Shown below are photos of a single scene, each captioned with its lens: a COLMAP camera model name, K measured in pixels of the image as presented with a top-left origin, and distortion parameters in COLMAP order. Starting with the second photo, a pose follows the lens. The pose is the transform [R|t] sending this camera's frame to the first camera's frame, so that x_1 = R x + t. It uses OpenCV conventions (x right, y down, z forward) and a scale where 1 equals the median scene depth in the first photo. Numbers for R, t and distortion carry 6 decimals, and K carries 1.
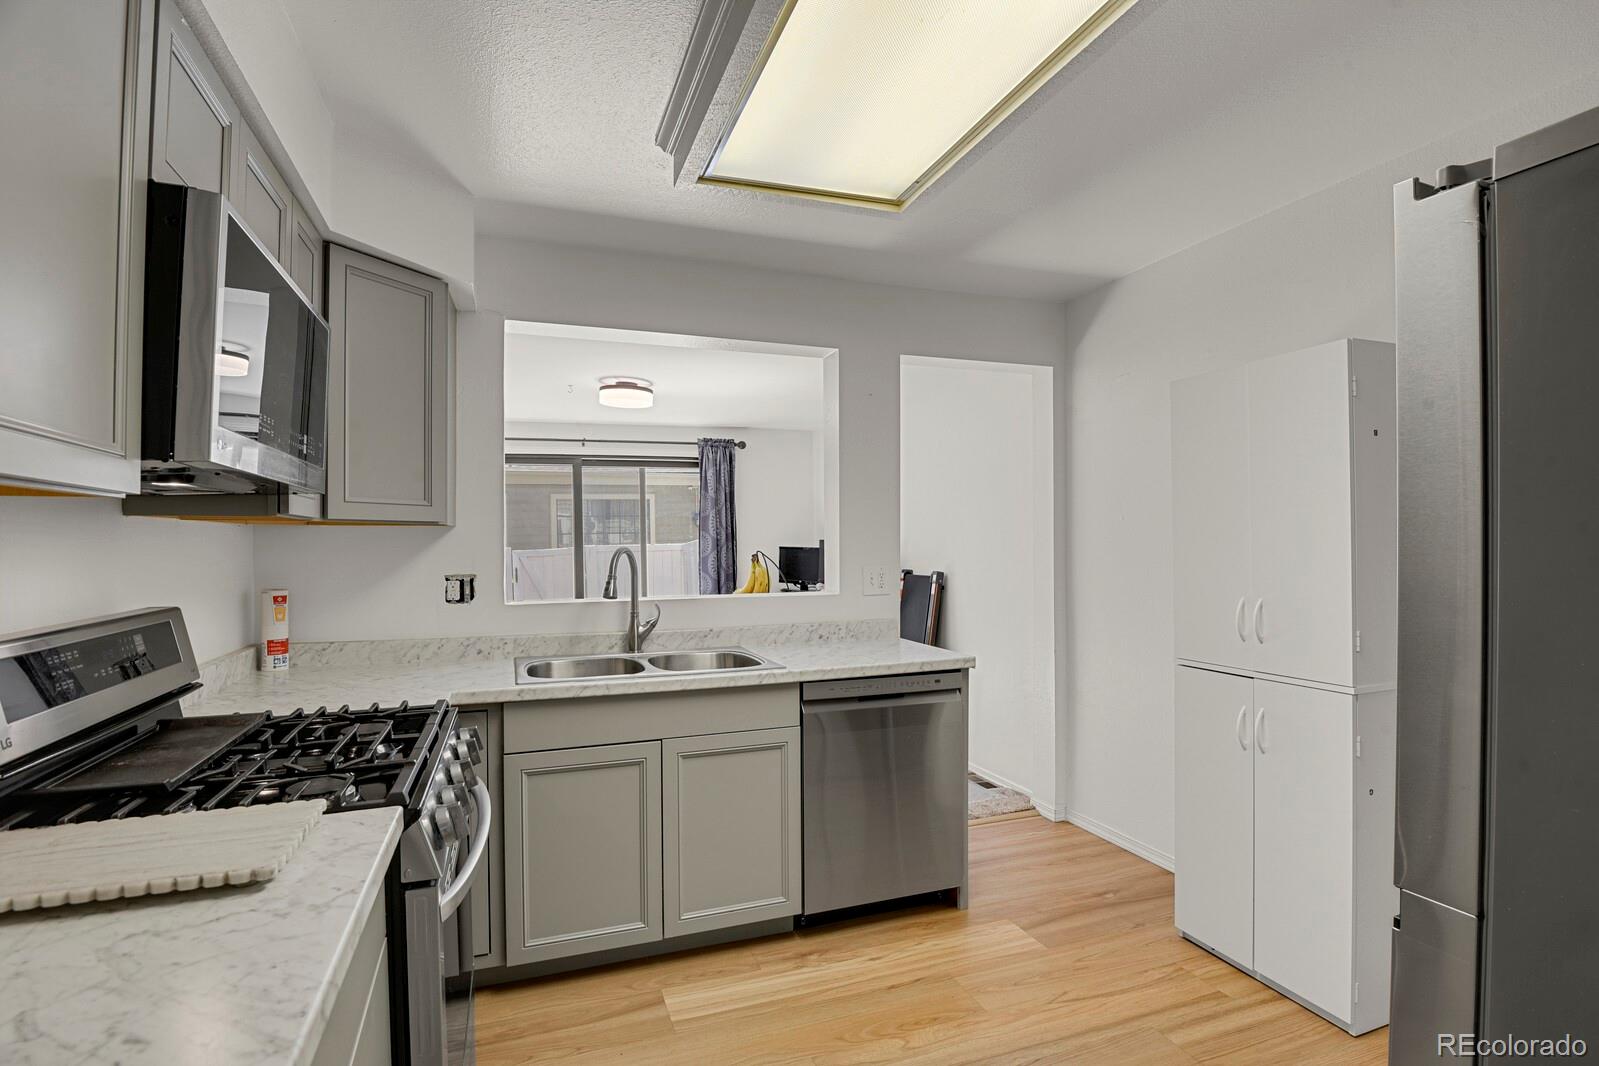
lens RADIAL K [[783.6, 0, 800.0], [0, 783.6, 531.6], [0, 0, 1]] dist [-0.021485, -0.004471]
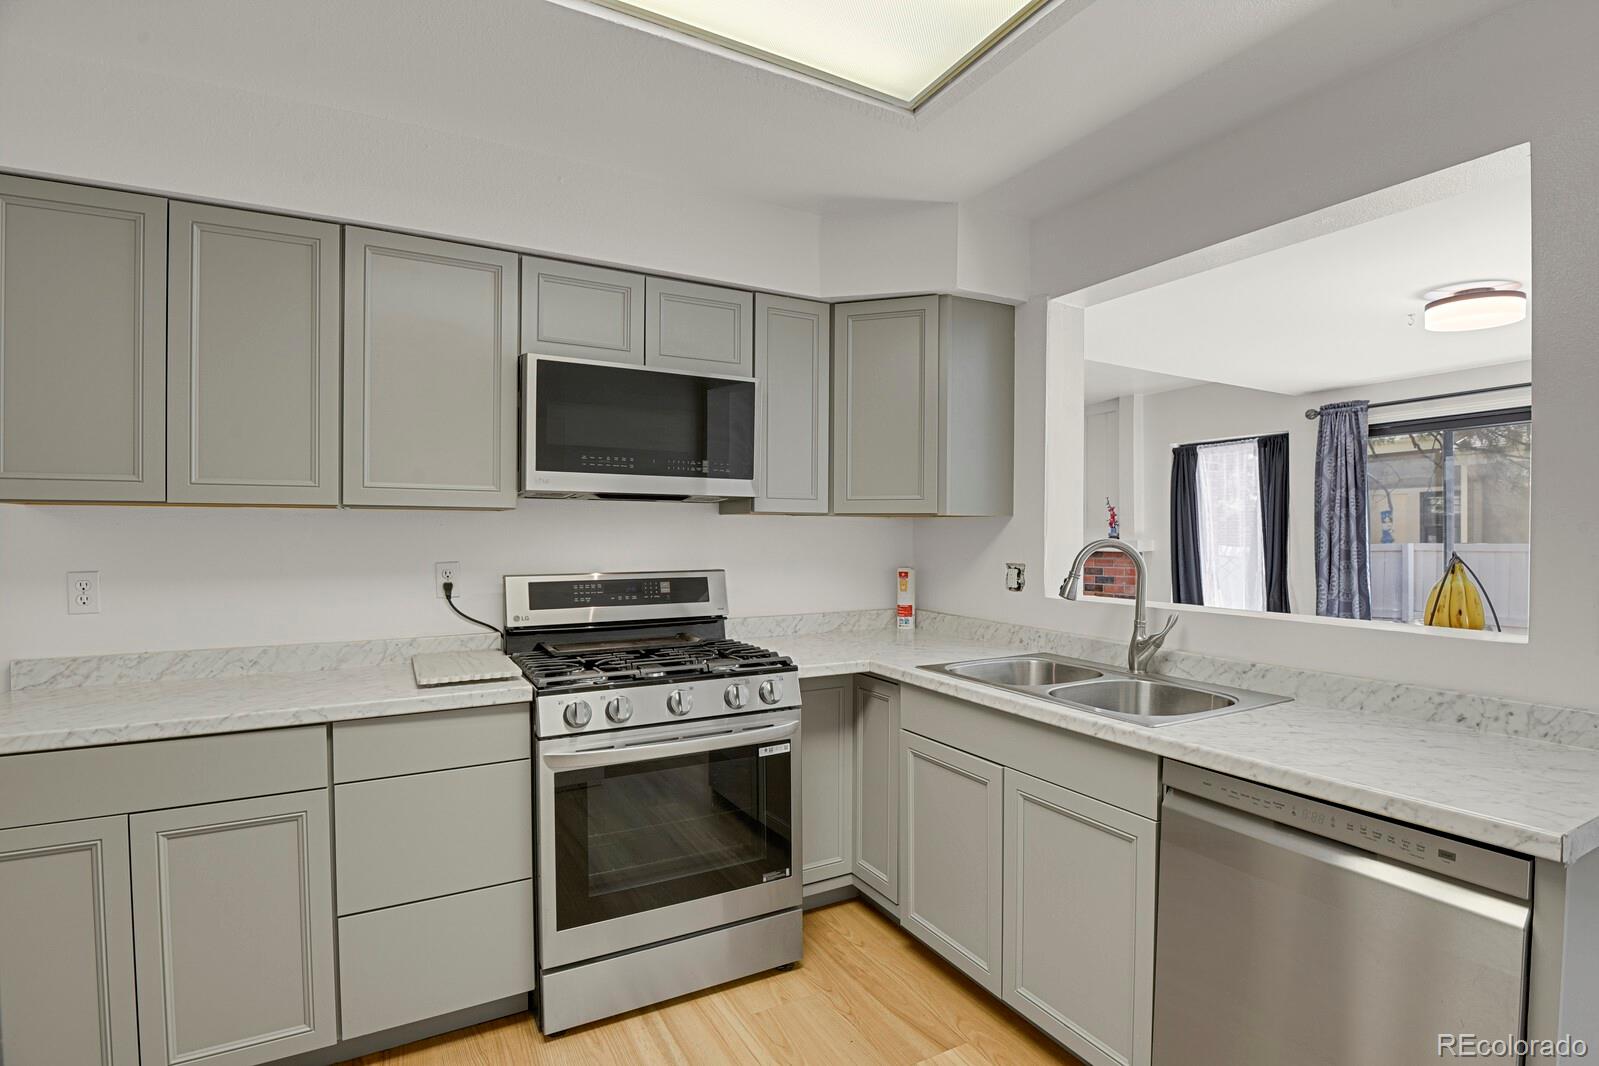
lens RADIAL K [[783.6, 0, 804.0], [0, 783.6, 535.2], [0, 0, 1]] dist [-0.021485, -0.004471]
pose [[0.132336, 0.008879, -0.991165, 0.462244], [0.011001, 0.999885, 0.010426, 0.003787], [0.991144, -0.012284, 0.132223, 0.498532]]
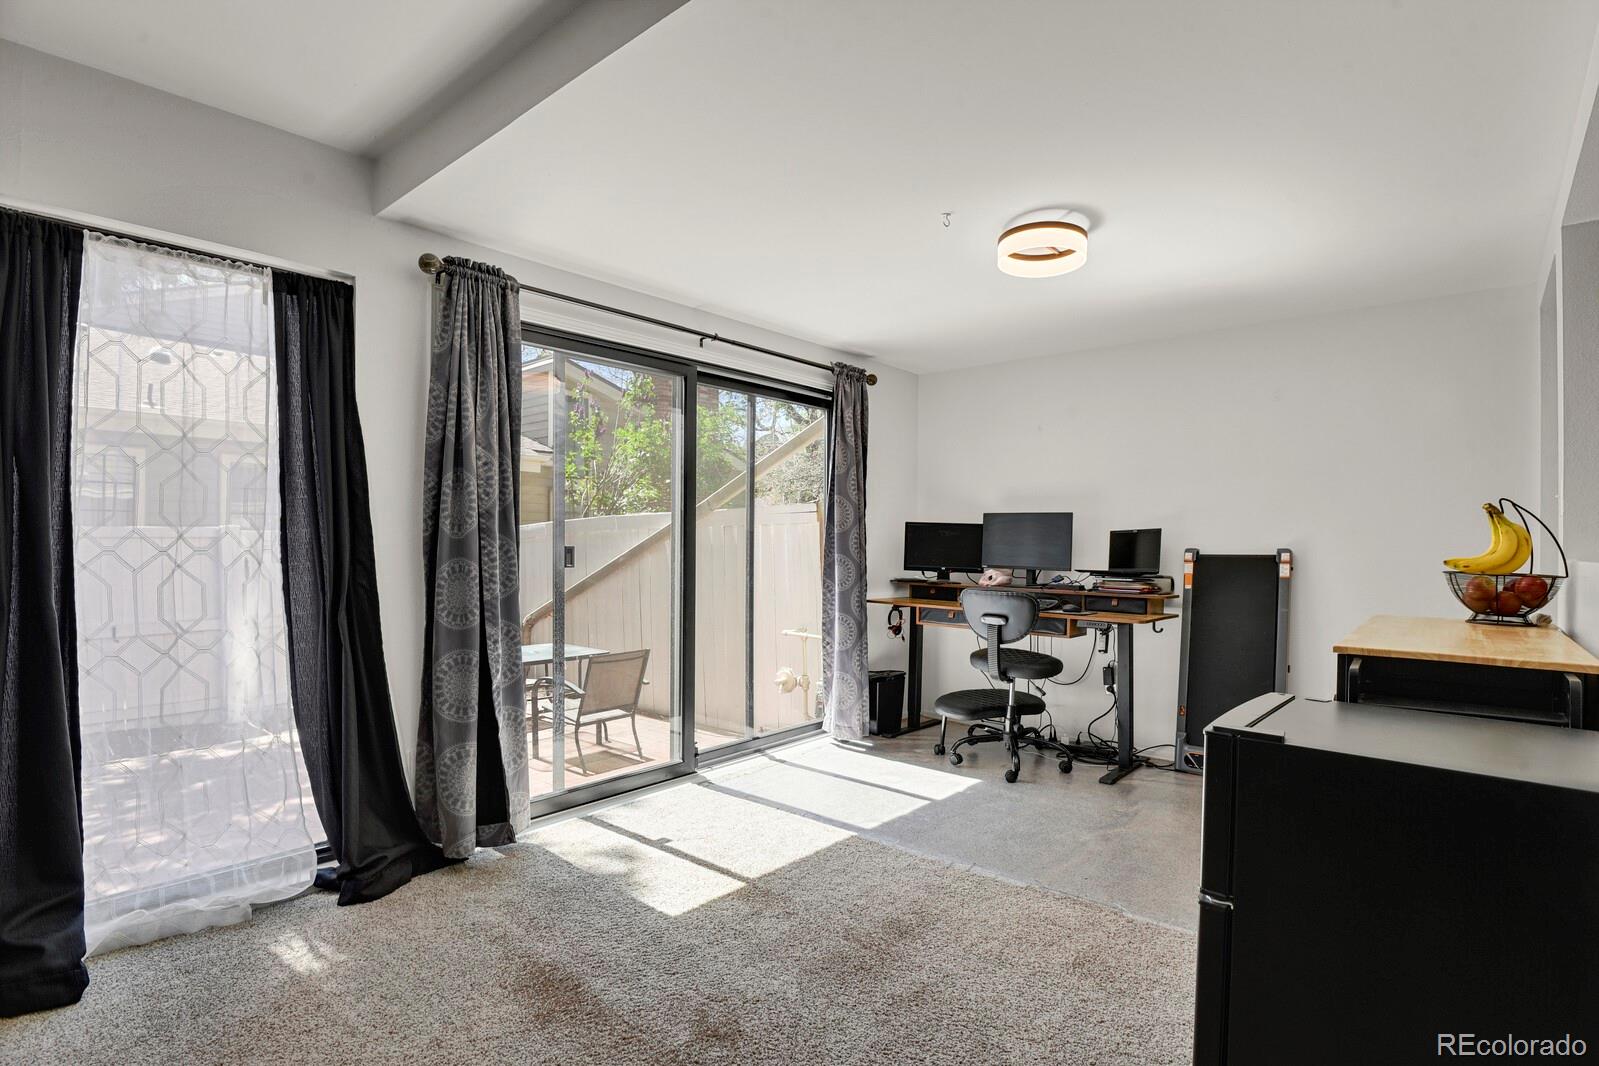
lens RADIAL K [[783.6, 0, 810.0], [0, 783.6, 535.4], [0, 0, 1]] dist [-0.021485, -0.004471]
pose [[0.877152, 0.026318, 0.479491, -0.894123], [-0.030979, 0.999518, 0.001810, 0.064281], [-0.479212, -0.016442, 0.877545, 0.747727]]
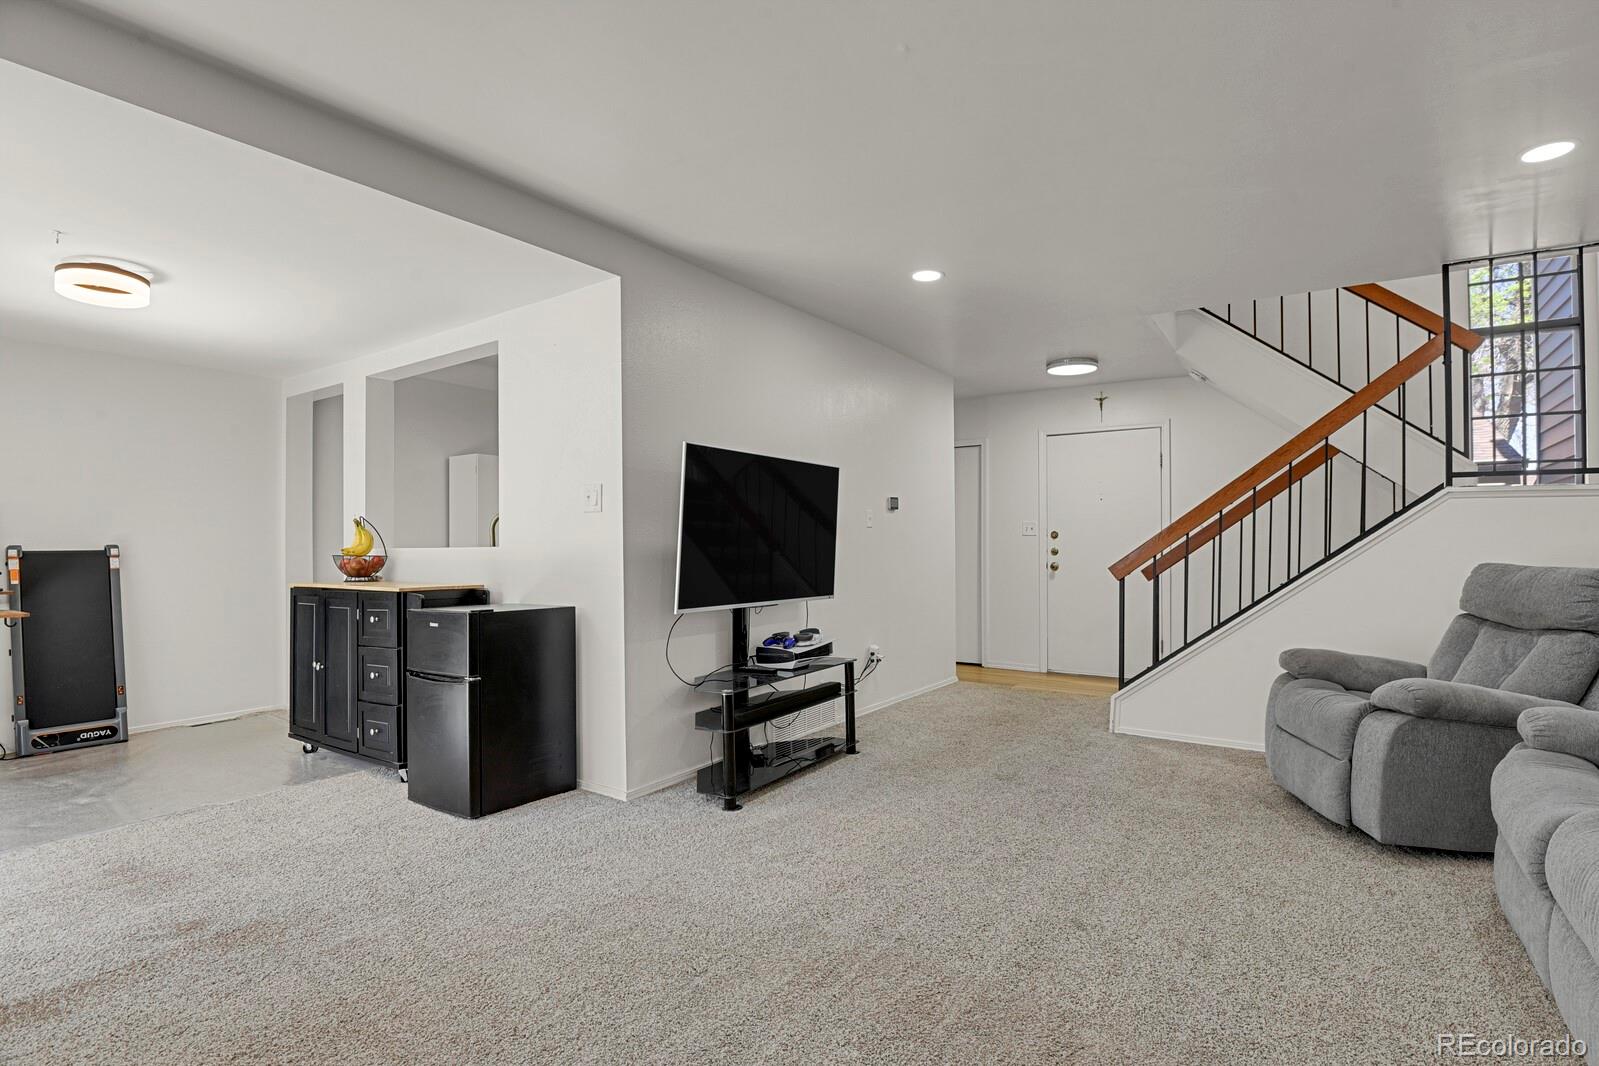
lens RADIAL K [[783.6, 0, 796.7], [0, 783.6, 542.2], [0, 0, 1]] dist [-0.021485, -0.004471]
pose [[-0.568433, 0.021123, 0.822458, -1.521791], [-0.004317, 0.999580, -0.028655, 0.092484], [-0.822718, -0.019839, -0.568104, 1.181677]]
